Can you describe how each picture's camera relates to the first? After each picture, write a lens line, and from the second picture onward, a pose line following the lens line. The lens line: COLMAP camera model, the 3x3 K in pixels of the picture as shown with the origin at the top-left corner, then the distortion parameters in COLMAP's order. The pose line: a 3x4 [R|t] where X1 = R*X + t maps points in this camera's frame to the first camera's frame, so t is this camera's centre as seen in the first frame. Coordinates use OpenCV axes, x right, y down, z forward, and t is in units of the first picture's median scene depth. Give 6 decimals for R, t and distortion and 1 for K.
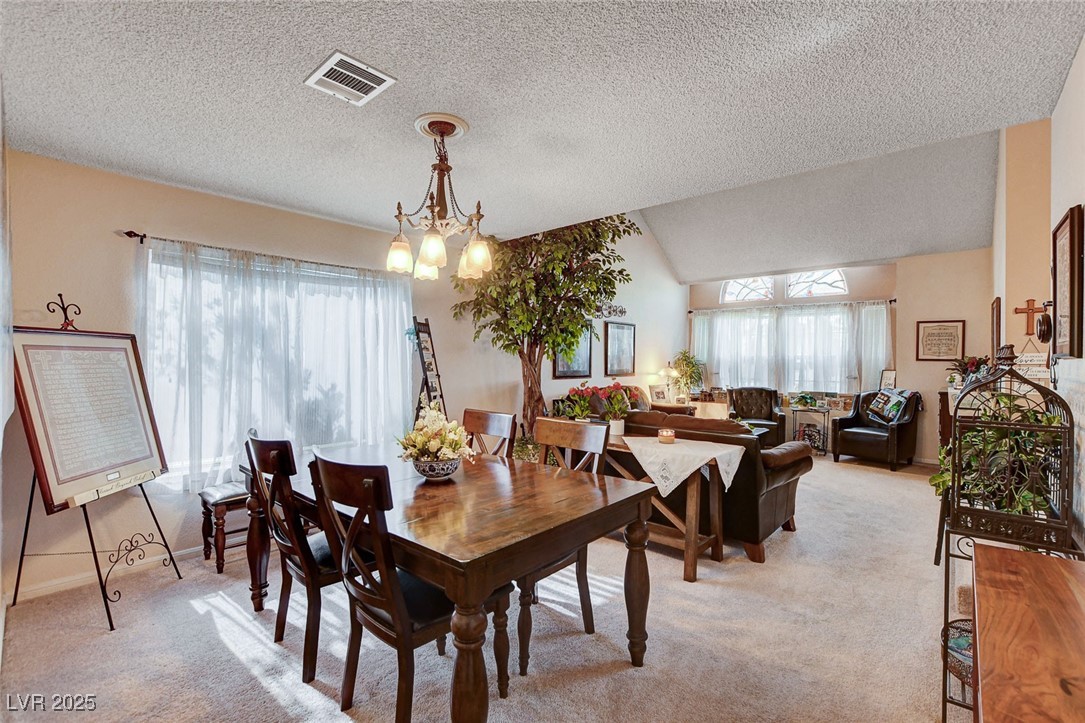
lens RADIAL K [[478.8, 0, 543.9], [0, 478.8, 361.2], [0, 0, 1]] dist [-0.024531, 0.003955]
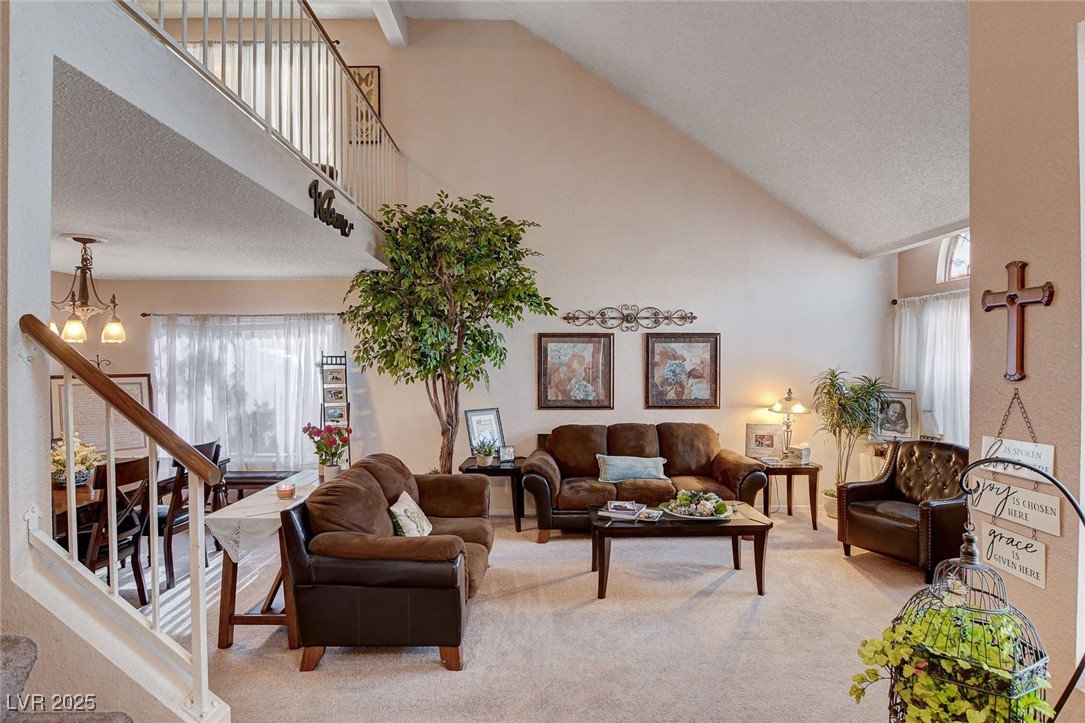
lens RADIAL K [[537.3, 0, 542.8], [0, 537.3, 361.6], [0, 0, 1]] dist [-0.028348, 0.004169]
pose [[0.676753, -0.001057, -0.736209, 0.608269], [0.002349, 0.999997, 0.000723, -0.039576], [0.736206, -0.002218, 0.676754, 0.307350]]
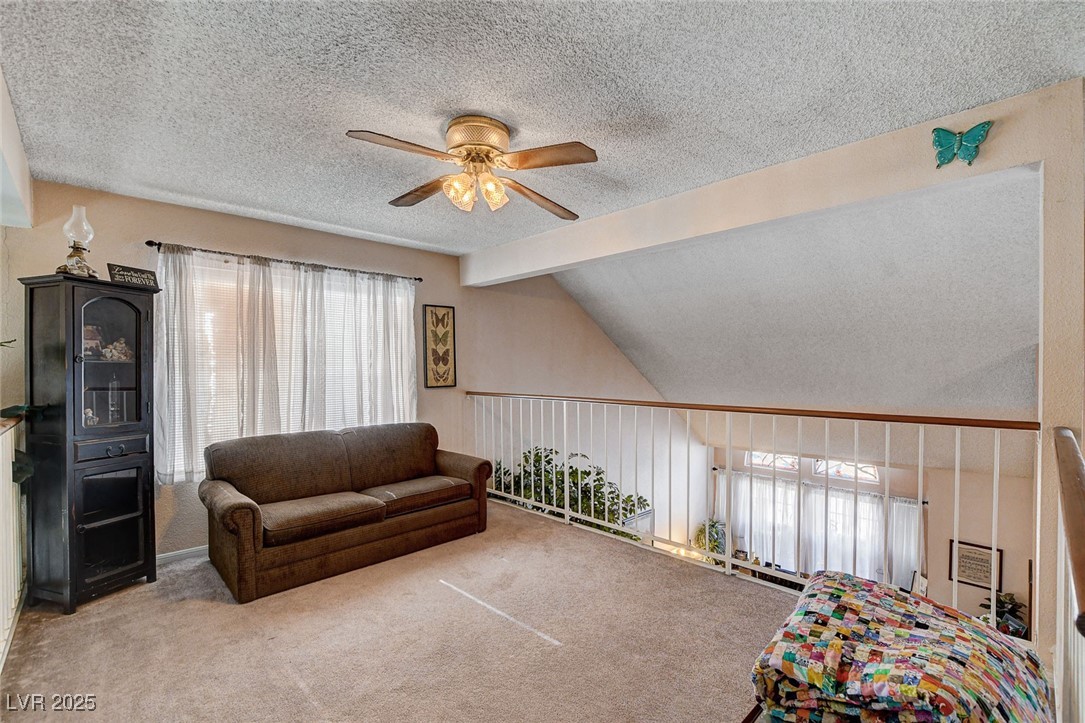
lens RADIAL K [[478.8, 0, 556.8], [0, 478.8, 369.1], [0, 0, 1]] dist [-0.024531, 0.003955]
pose [[0.997434, -0.007724, -0.071180, 0.065776], [0.007725, 0.999970, -0.000258, -0.382647], [0.071180, -0.000293, 0.997463, 0.001695]]
